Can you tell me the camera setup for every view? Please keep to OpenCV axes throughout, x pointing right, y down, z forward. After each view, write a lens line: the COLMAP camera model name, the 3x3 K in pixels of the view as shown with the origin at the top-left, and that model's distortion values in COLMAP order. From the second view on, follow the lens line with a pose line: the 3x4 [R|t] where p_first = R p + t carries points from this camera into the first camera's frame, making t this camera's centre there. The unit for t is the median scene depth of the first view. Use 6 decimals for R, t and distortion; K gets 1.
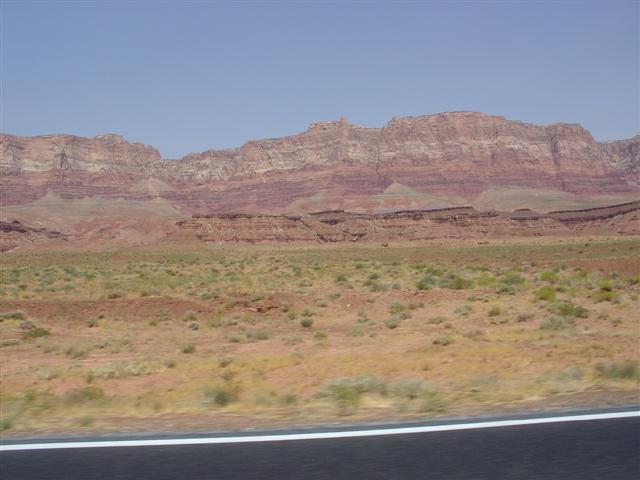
lens RADIAL K [[650.4, 0, 317.7], [0, 650.4, 243.0], [0, 0, 1]] dist [-0.127259, 0.000000]
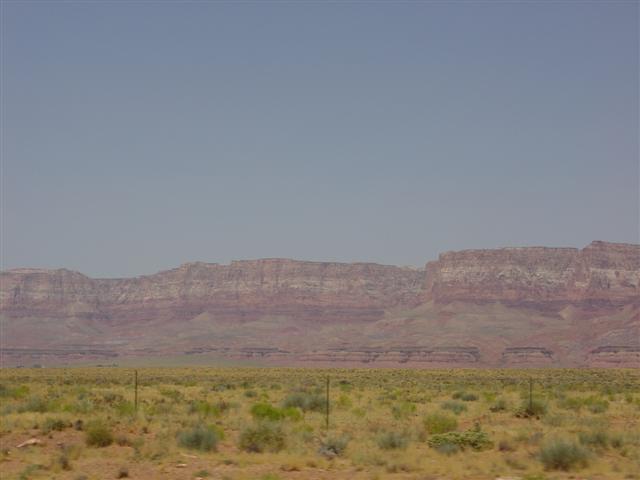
lens RADIAL K [[1116.8, 0, 317.1], [0, 1116.8, 240.7], [0, 0, 1]] dist [0.027948, 0.000000]
pose [[0.922921, 0.003452, -0.384974, 1.306889], [-0.027289, 0.998031, -0.056471, -0.116678], [0.384021, 0.062624, 0.921198, -1.232989]]
